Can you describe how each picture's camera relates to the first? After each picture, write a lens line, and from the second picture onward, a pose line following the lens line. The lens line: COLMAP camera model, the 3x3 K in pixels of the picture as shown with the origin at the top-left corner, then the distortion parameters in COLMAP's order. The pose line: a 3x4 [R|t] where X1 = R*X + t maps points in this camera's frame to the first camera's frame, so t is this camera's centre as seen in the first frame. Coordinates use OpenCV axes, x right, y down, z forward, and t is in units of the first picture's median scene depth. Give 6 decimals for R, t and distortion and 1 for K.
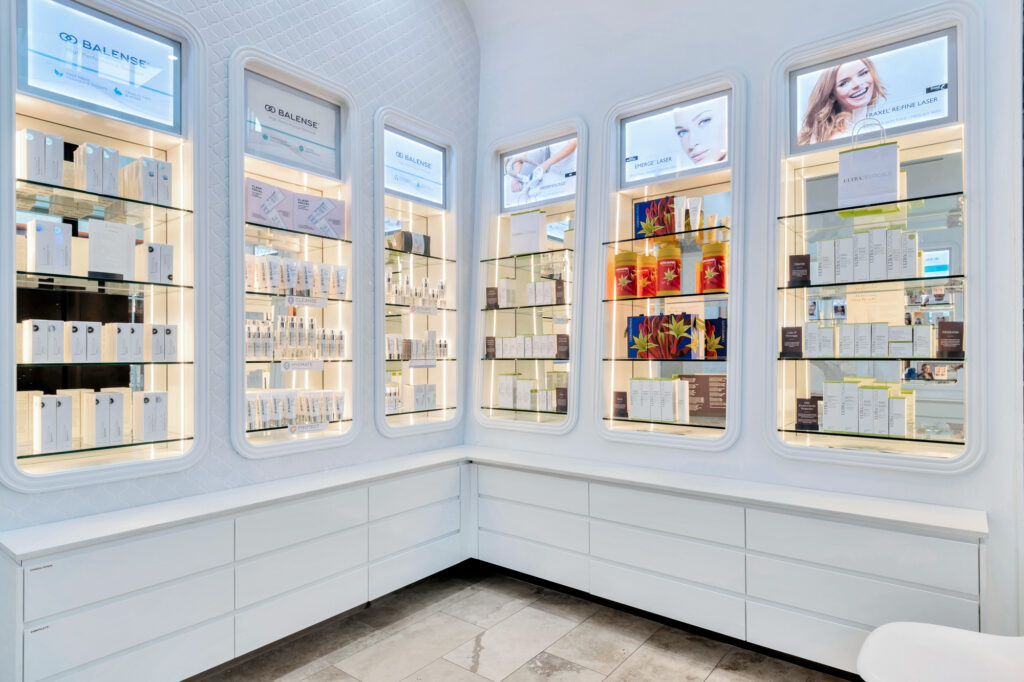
lens RADIAL K [[579.1, 0, 515.4], [0, 579.1, 351.1], [0, 0, 1]] dist [0.006477, -0.003021]
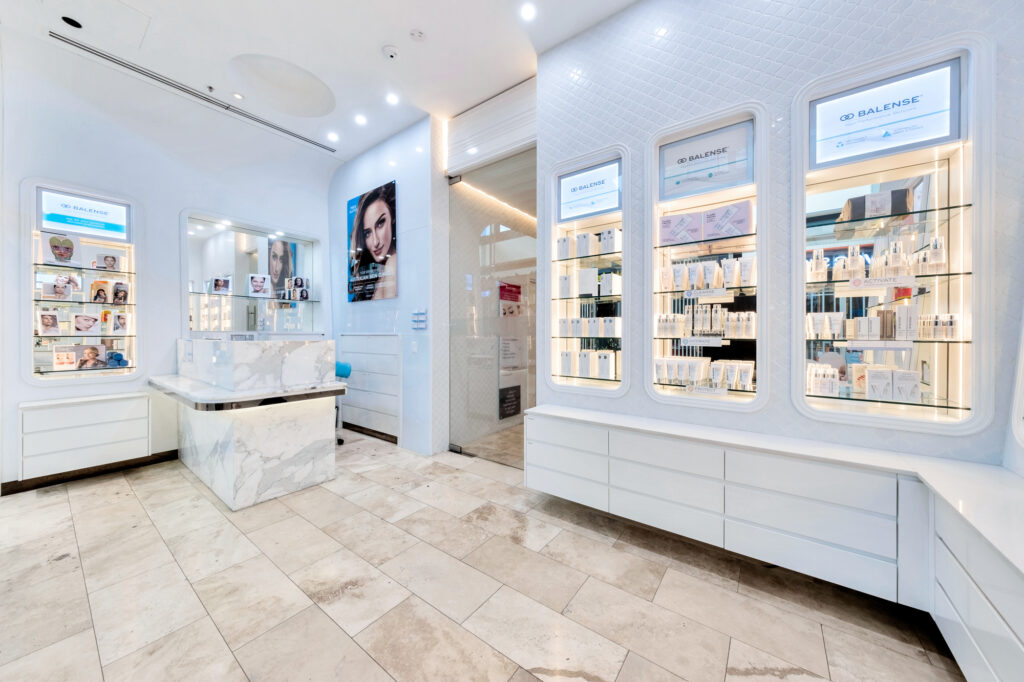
lens RADIAL K [[346.3, 0, 509.4], [0, 346.3, 334.3], [0, 0, 1]] dist [-0.000655, -0.000098]
pose [[0.014482, 0.005340, -0.999881, 0.388177], [0.004038, 0.999977, 0.005399, 0.001264], [0.999887, -0.004116, 0.014460, 0.518027]]
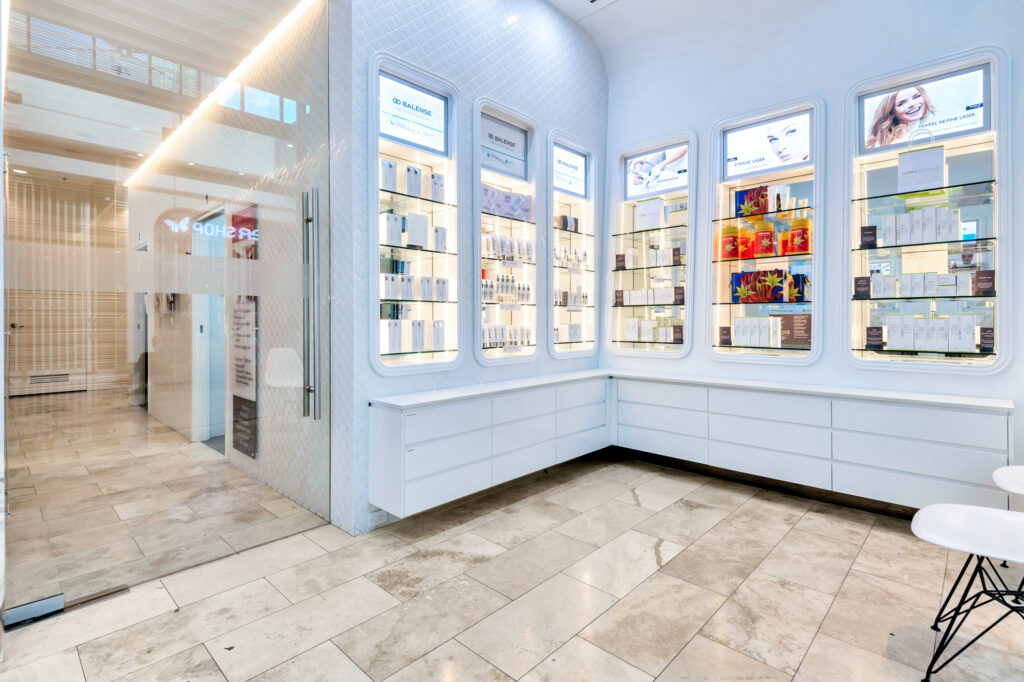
lens RADIAL K [[499.7, 0, 512.1], [0, 499.7, 315.6], [0, 0, 1]] dist [0.002251, 0.000955]
pose [[0.994462, 0.000022, -0.105094, -0.212280], [-0.000111, 1.000000, -0.000842, 0.046430], [0.105094, 0.000849, 0.994462, -0.265221]]
